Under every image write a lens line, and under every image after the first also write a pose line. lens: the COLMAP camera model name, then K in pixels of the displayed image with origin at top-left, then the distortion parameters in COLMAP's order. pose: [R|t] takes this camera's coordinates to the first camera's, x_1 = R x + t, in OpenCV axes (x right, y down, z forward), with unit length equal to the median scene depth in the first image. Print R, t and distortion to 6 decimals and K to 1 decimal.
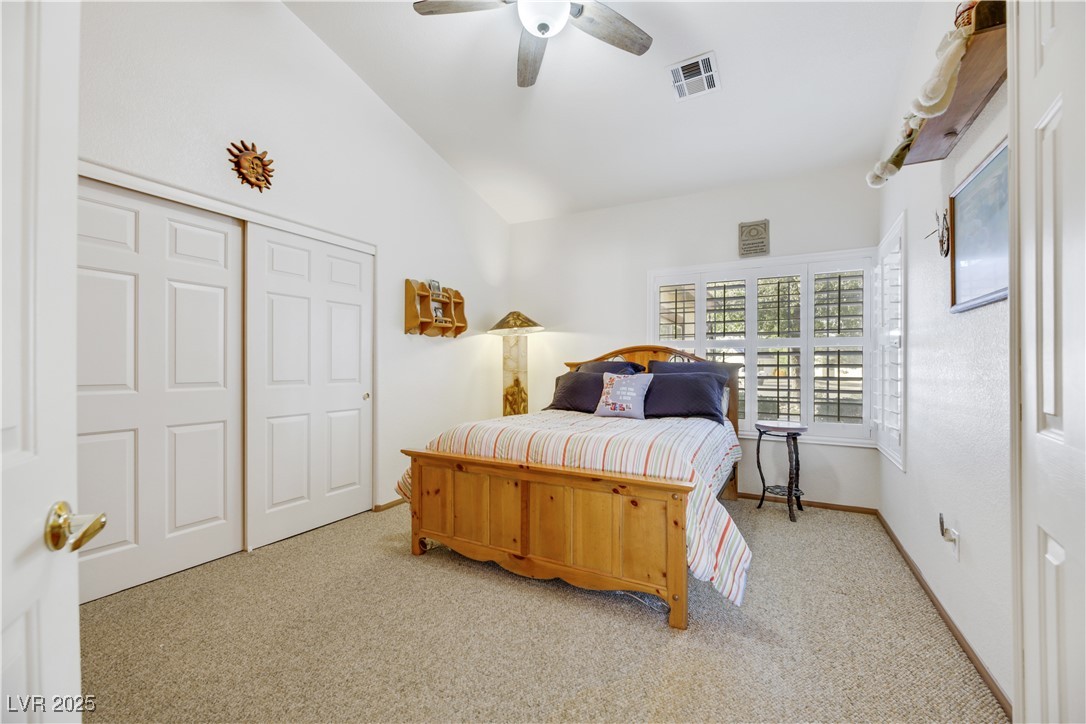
lens RADIAL K [[437.8, 0, 542.2], [0, 437.8, 359.9], [0, 0, 1]] dist [-0.002474, -0.000600]
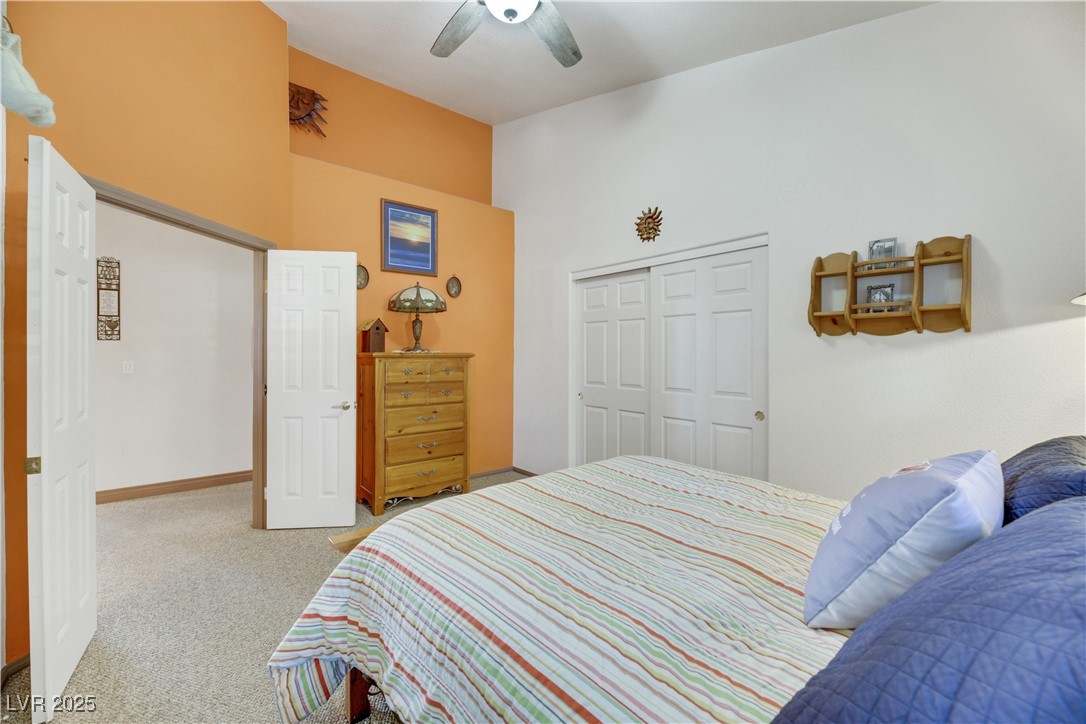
lens RADIAL K [[437.8, 0, 542.2], [0, 437.8, 359.9], [0, 0, 1]] dist [-0.002474, -0.000600]
pose [[-0.355647, 0.001943, -0.934618, 0.553963], [0.005521, 0.999985, -0.000022, -0.026454], [0.934604, -0.005168, -0.355653, 0.923379]]
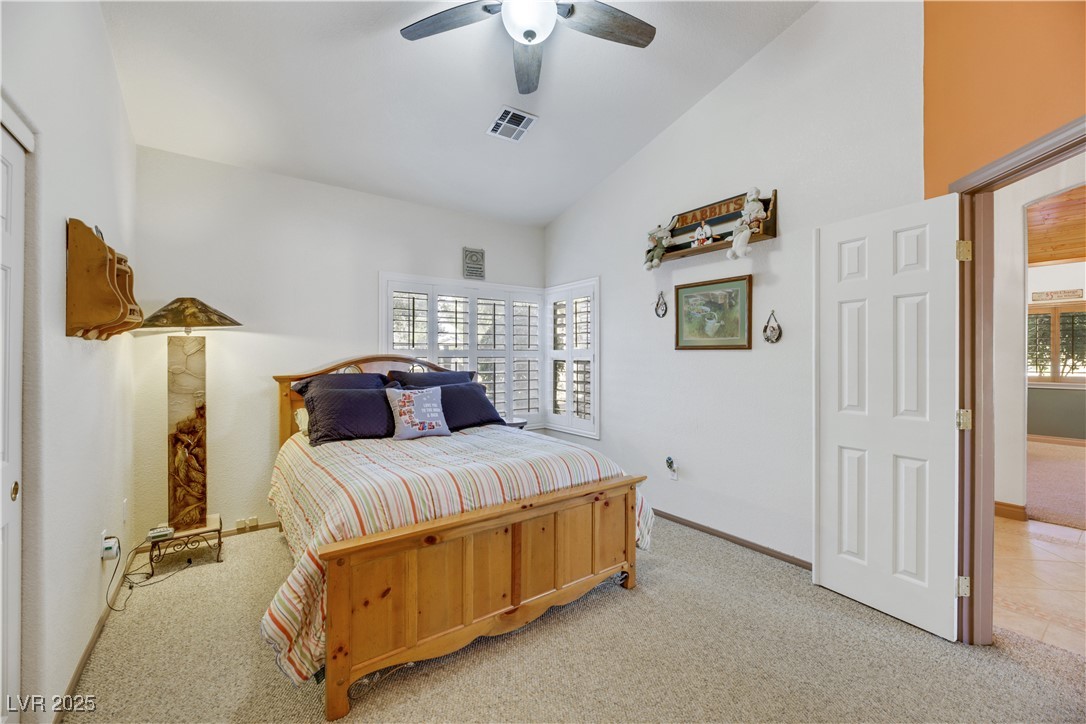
lens RADIAL K [[442.2, 0, 540.1], [0, 442.2, 349.2], [0, 0, 1]] dist [0.000242, -0.000145]
pose [[0.442110, 0.006945, 0.896934, -0.561051], [-0.005827, 0.999971, -0.004870, -0.051496], [-0.896942, -0.003074, 0.442138, 0.371702]]
